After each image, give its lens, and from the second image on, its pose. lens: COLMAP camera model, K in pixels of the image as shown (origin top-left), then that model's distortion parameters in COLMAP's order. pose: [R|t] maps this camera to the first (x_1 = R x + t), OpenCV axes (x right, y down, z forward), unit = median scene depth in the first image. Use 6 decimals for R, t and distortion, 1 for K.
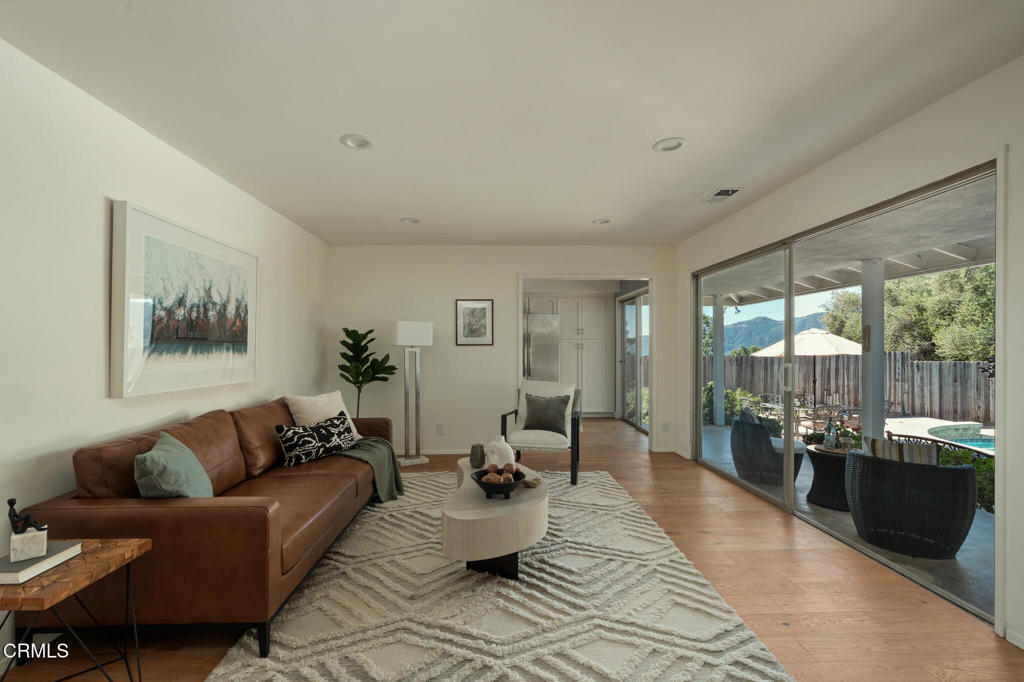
lens RADIAL K [[457.4, 0, 514.7], [0, 457.4, 339.2], [0, 0, 1]] dist [-0.000005, 0.000075]
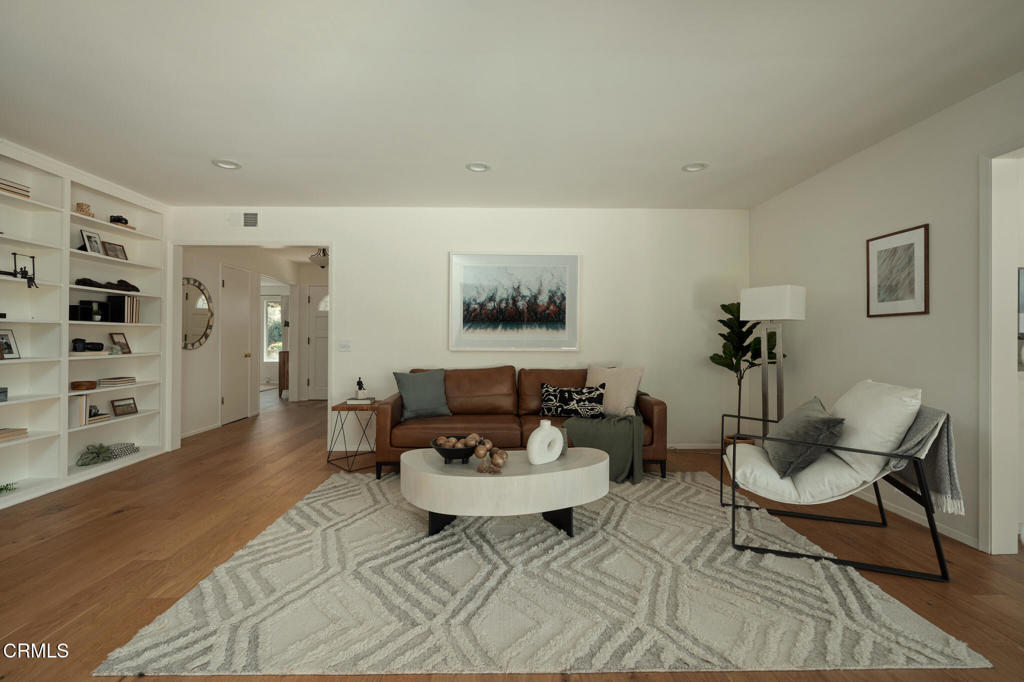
lens RADIAL K [[457.4, 0, 514.7], [0, 457.4, 339.2], [0, 0, 1]] dist [-0.000005, 0.000075]
pose [[-0.018976, 0.009084, -0.999779, 0.880721], [0.019054, 0.999780, 0.008722, 0.051388], [0.999638, -0.018885, -0.019144, 1.027453]]
